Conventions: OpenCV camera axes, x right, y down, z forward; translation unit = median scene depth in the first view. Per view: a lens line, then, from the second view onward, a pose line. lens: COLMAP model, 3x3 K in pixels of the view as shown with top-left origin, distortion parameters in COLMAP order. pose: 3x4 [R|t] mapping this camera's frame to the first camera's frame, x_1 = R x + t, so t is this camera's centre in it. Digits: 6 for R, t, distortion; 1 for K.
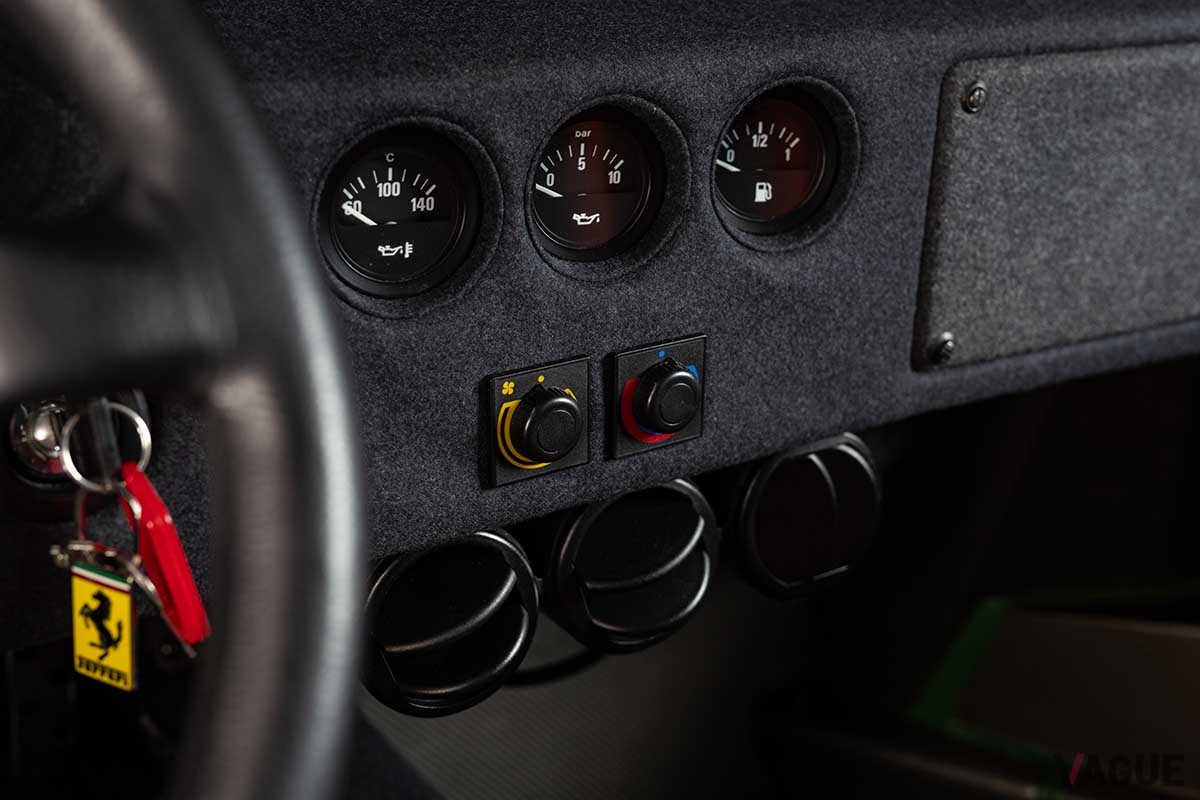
lens RADIAL K [[1682.1, 0, 599.9], [0, 1682.1, 398.9], [0, 0, 1]] dist [0.013404, 0.000000]
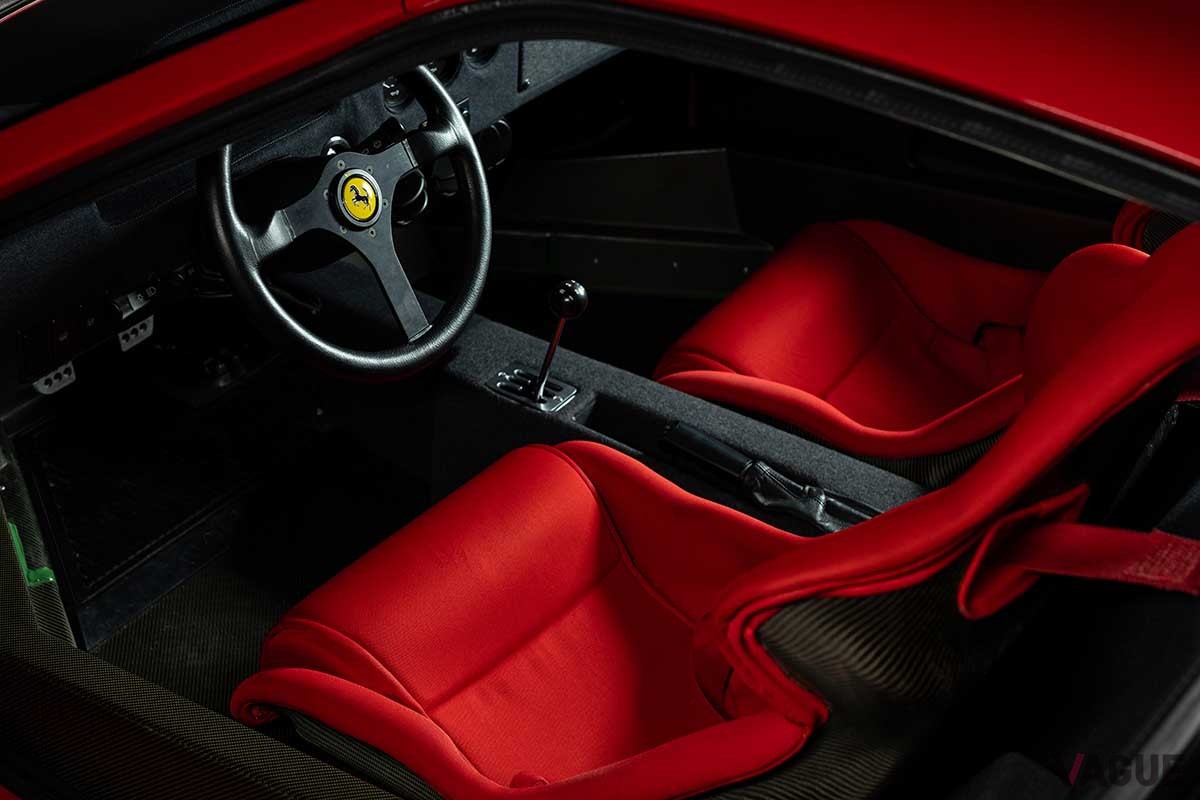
lens RADIAL K [[1682.1, 0, 601.7], [0, 1682.1, 399.0], [0, 0, 1]] dist [0.013404, 0.000000]
pose [[0.919084, -0.218045, 0.328239, -0.829247], [0.129076, 0.953590, 0.272038, -0.309083], [-0.372322, -0.207658, 0.904574, -2.015129]]
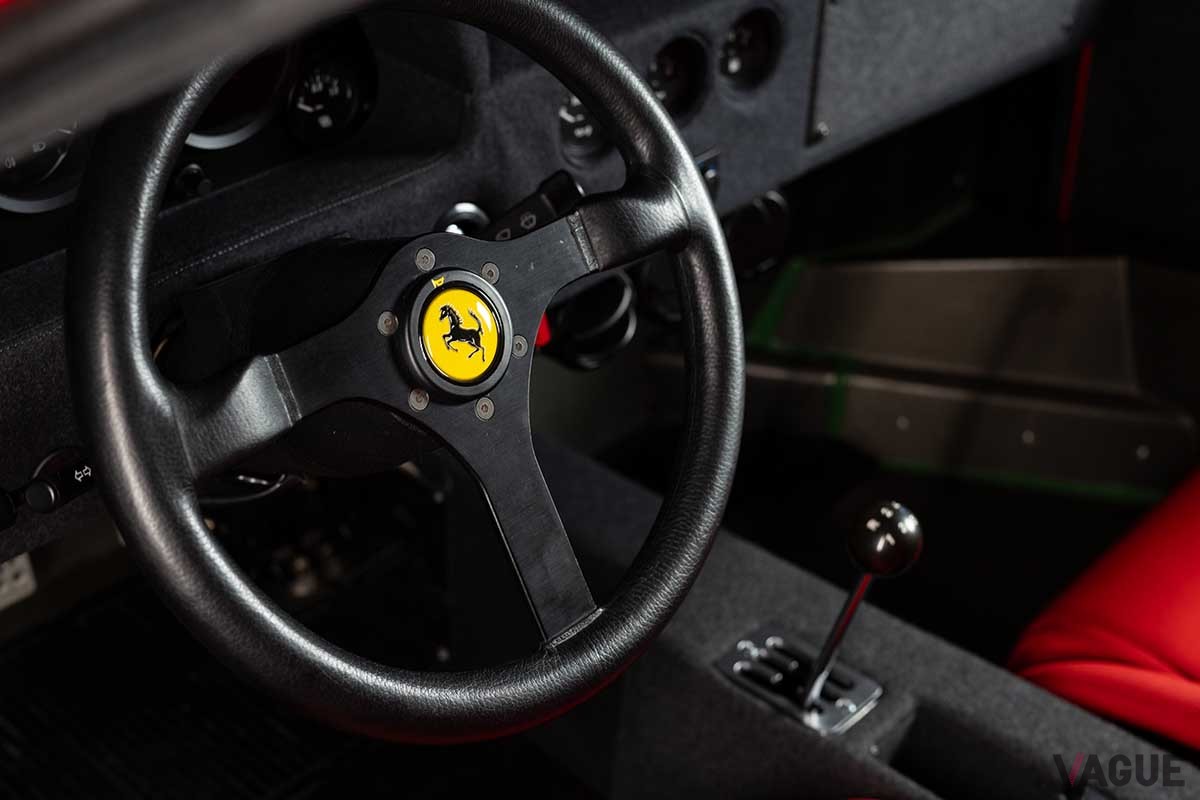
lens RADIAL K [[1682.1, 0, 599.5], [0, 1682.1, 402.8], [0, 0, 1]] dist [0.013404, 0.000000]
pose [[0.969960, -0.140935, 0.198282, -0.431078], [0.099275, 0.973446, 0.206270, -0.147555], [-0.222088, -0.180390, 0.958195, -0.735706]]
